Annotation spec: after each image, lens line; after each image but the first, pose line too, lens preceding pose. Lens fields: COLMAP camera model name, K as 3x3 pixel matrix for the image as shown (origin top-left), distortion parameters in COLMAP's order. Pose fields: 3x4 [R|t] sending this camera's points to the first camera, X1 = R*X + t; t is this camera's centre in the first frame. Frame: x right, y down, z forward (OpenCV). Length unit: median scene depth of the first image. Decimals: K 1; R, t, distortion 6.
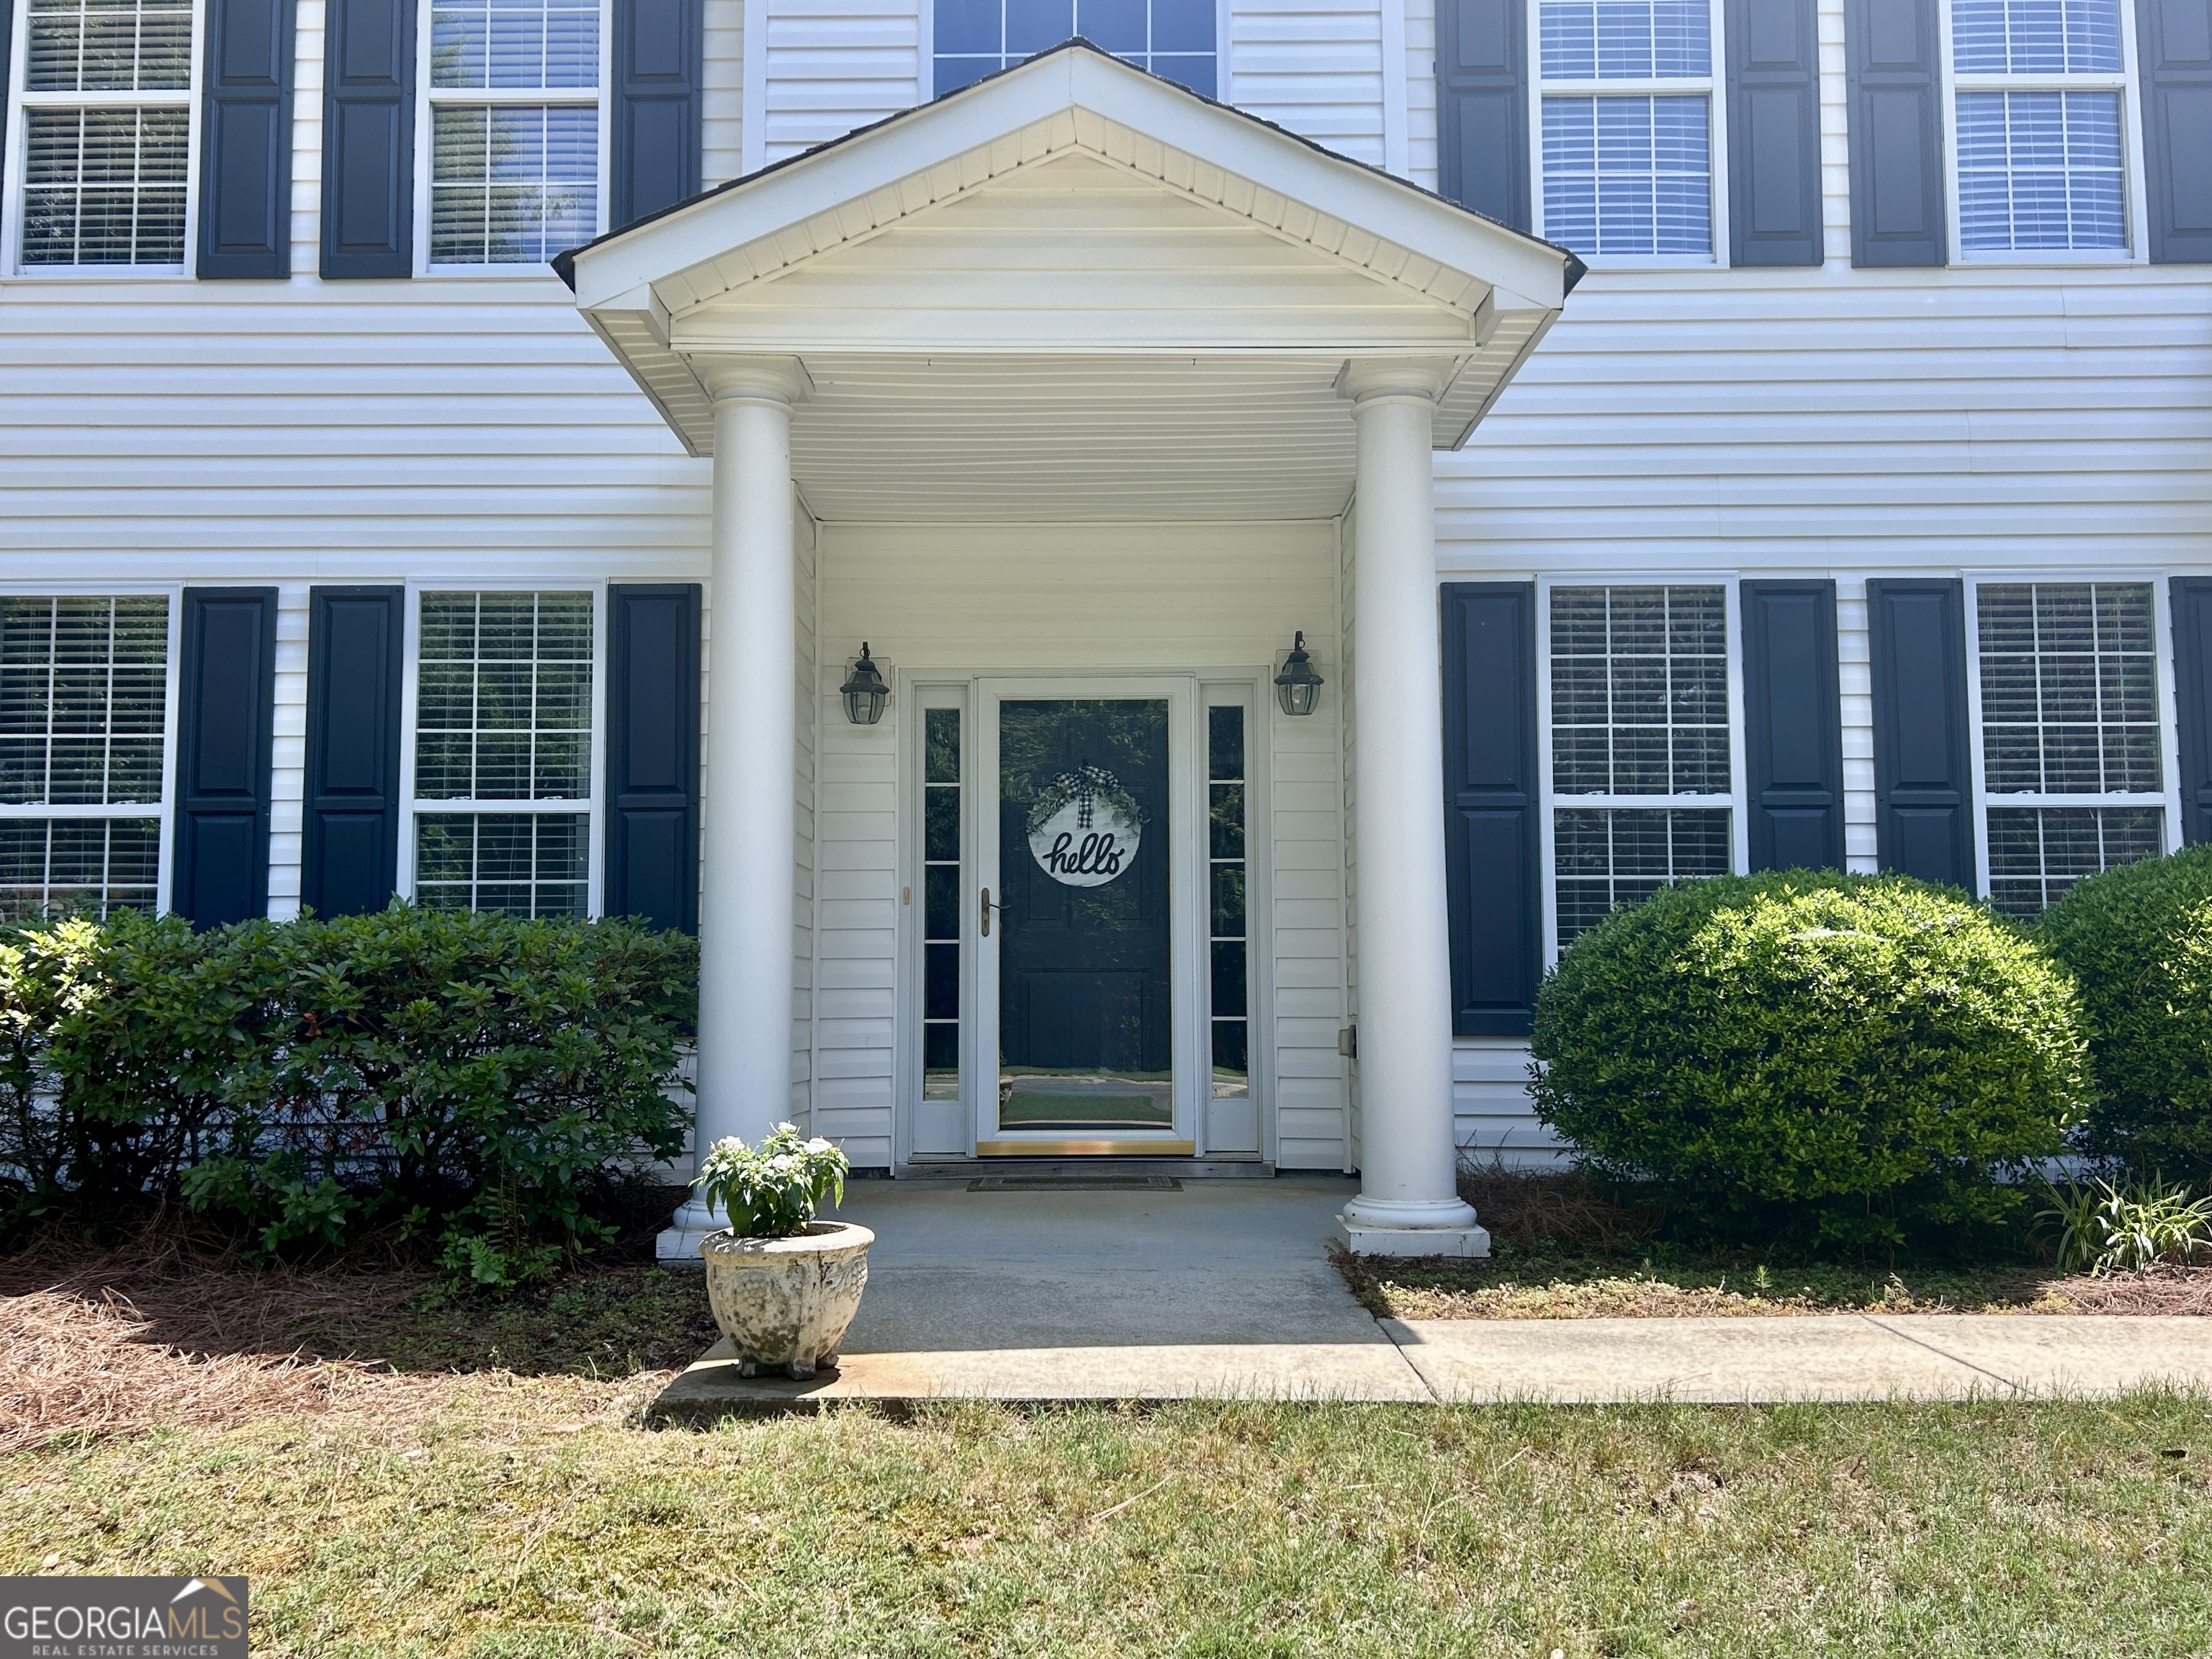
lens RADIAL K [[1803.3, 0, 1113.0], [0, 1803.3, 842.2], [0, 0, 1]] dist [0.035178, -0.036541]
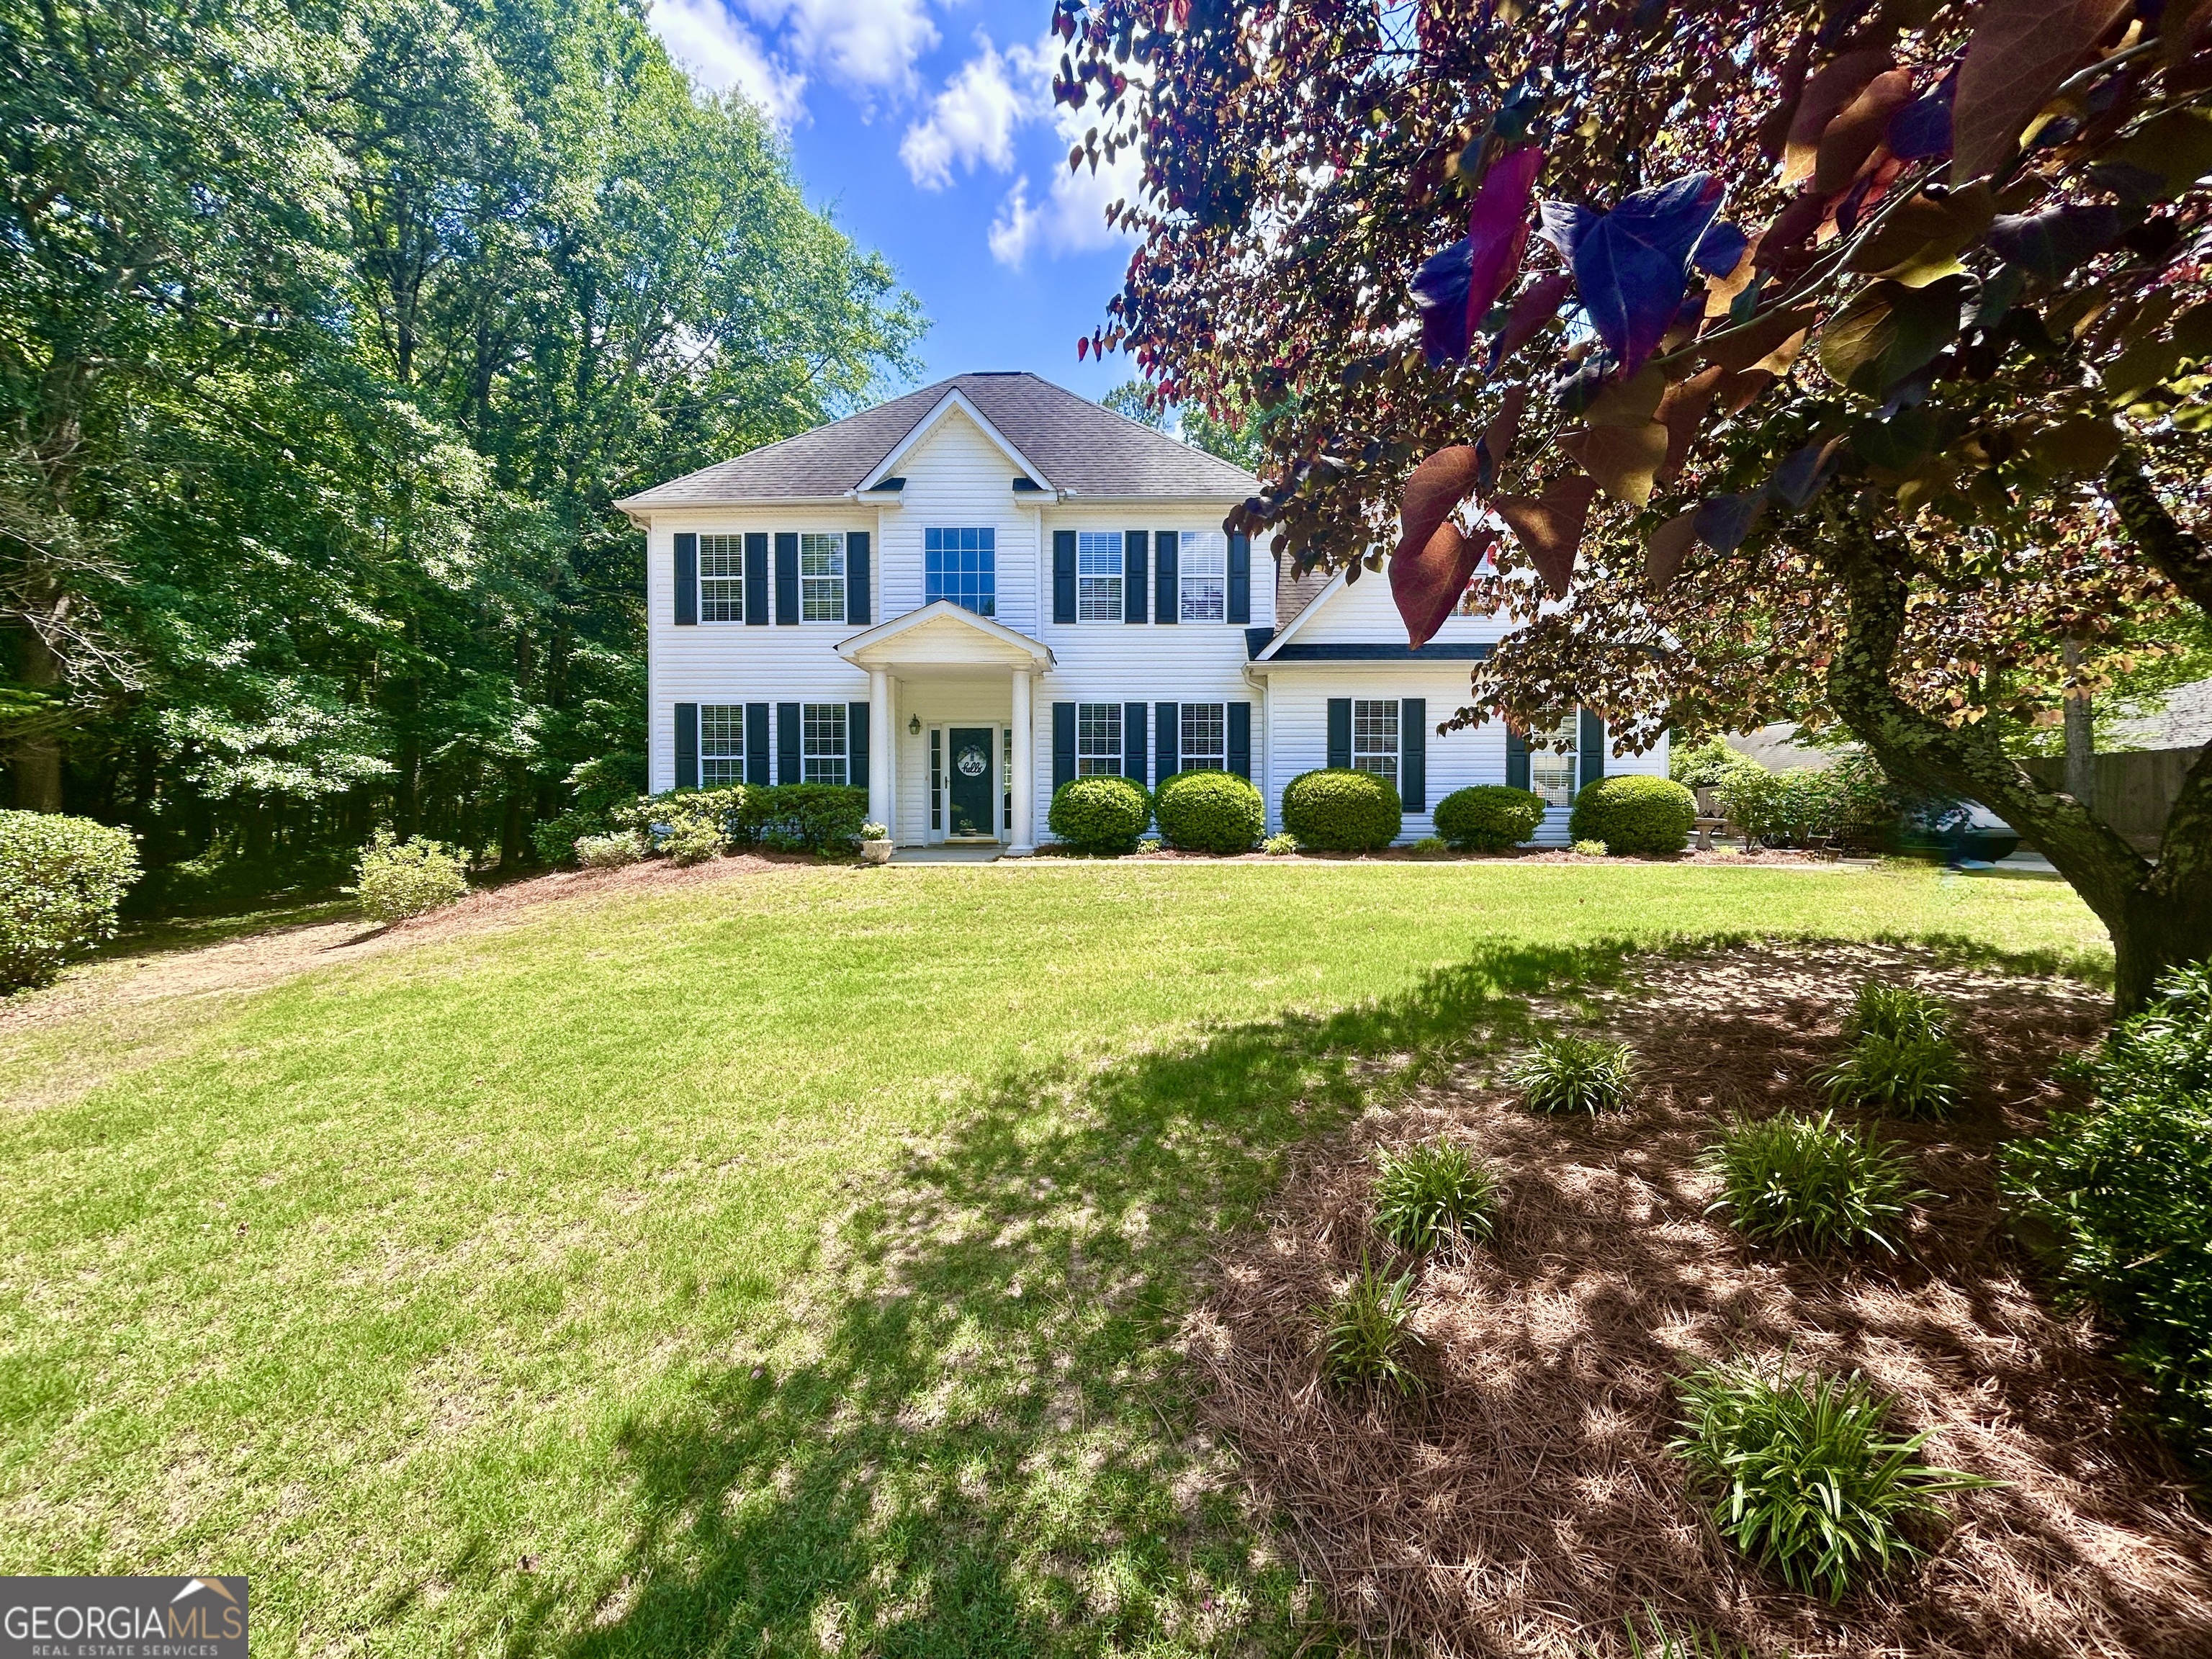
lens RADIAL K [[892.7, 0, 1117.1], [0, 892.7, 831.7], [0, 0, 1]] dist [-0.008973, -0.000091]
pose [[0.999978, 0.002615, -0.006178, 0.340185], [-0.001953, 0.994495, 0.104765, -0.064310], [0.006417, -0.104750, 0.994478, -1.031329]]
